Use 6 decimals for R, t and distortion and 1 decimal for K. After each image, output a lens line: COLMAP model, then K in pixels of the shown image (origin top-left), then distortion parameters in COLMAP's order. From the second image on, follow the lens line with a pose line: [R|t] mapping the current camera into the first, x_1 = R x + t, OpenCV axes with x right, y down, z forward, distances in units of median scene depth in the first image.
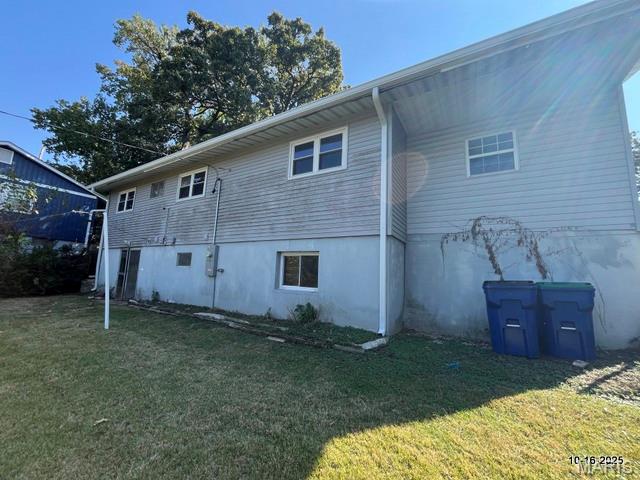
lens RADIAL K [[258.0, 0, 320.1], [0, 258.0, 236.1], [0, 0, 1]] dist [-0.006110, 0.000061]
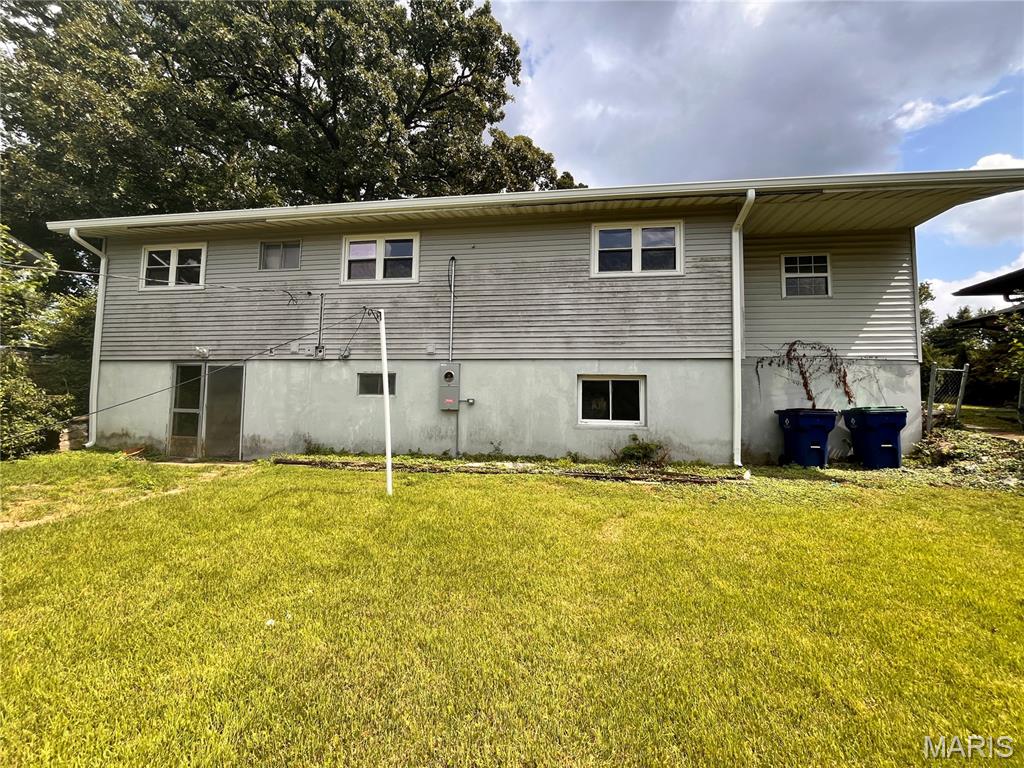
lens RADIAL K [[412.8, 0, 508.7], [0, 412.8, 385.9], [0, 0, 1]] dist [-0.006110, 0.000061]
pose [[0.921754, -0.005693, 0.387733, -0.877168], [-0.038149, 0.993710, 0.105282, -0.027997], [-0.385894, -0.111836, 0.915739, -0.014925]]
